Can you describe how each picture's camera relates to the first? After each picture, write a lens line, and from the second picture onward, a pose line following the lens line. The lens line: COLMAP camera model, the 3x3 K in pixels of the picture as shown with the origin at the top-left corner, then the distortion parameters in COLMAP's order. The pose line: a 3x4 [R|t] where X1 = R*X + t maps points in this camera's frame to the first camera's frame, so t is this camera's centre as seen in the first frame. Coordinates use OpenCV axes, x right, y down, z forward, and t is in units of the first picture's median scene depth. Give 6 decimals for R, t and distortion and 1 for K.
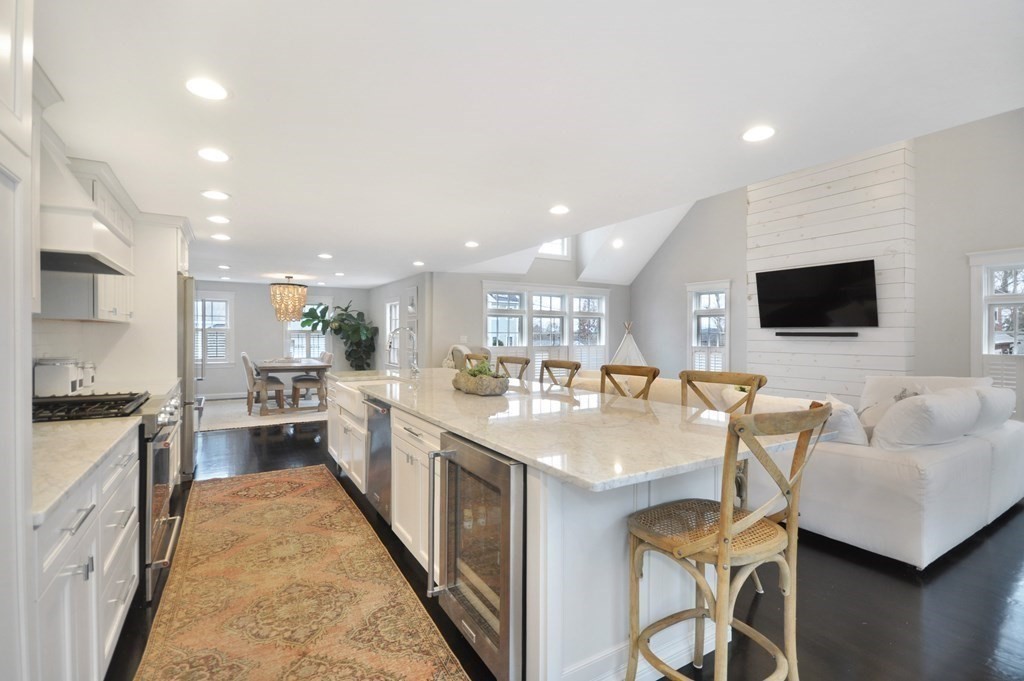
lens RADIAL K [[462.4, 0, 513.2], [0, 462.4, 342.6], [0, 0, 1]] dist [0.006467, -0.008215]
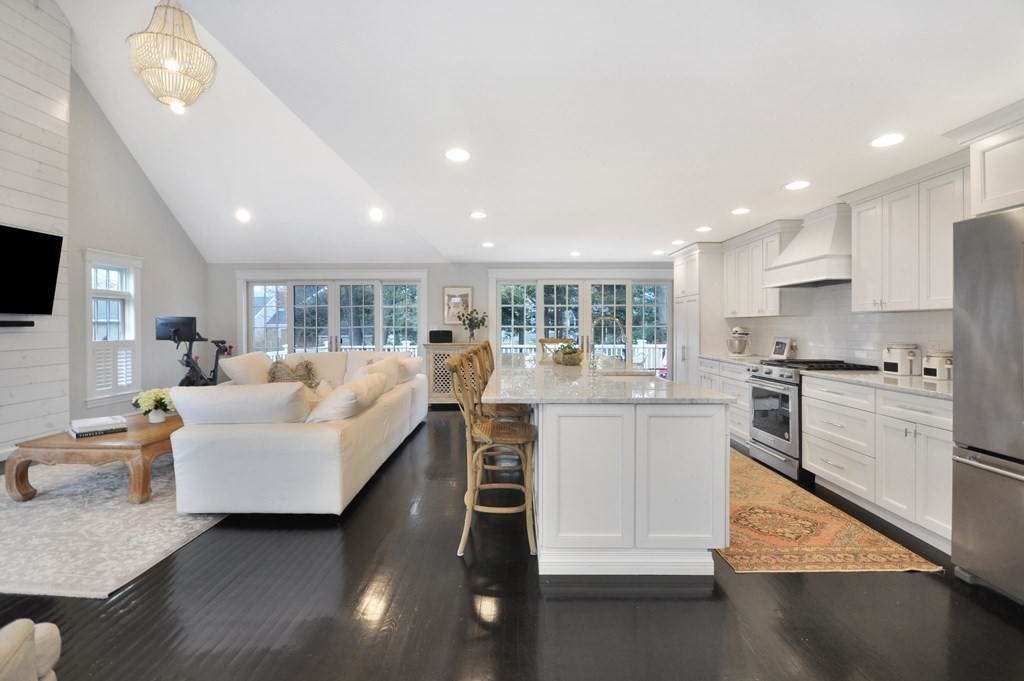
lens RADIAL K [[462.4, 0, 511.0], [0, 462.4, 325.8], [0, 0, 1]] dist [0.006467, -0.008215]
pose [[-0.850486, -0.003650, 0.525985, -0.371812], [0.007746, 0.999781, 0.019462, -0.023960], [-0.525941, 0.020627, -0.850271, 1.265458]]
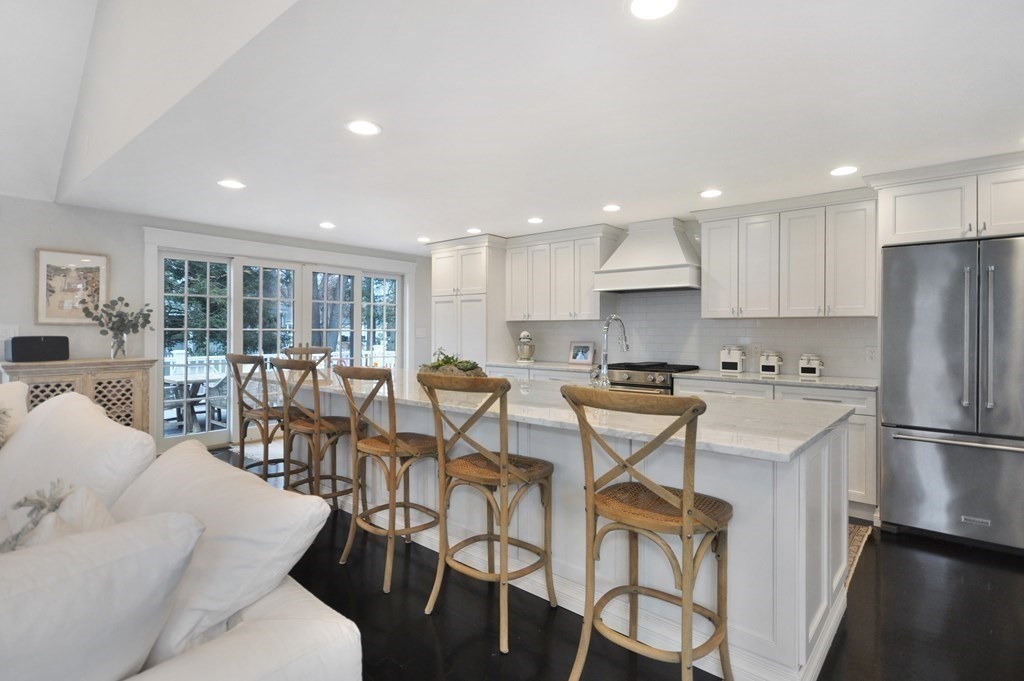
lens RADIAL K [[497.0, 0, 507.8], [0, 497.0, 332.4], [0, 0, 1]] dist [0.000801, -0.001118]
pose [[-0.955027, -0.008225, -0.296406, 0.064206], [-0.014057, 0.999747, 0.017550, -0.013435], [0.296186, 0.020927, -0.954901, 1.110097]]
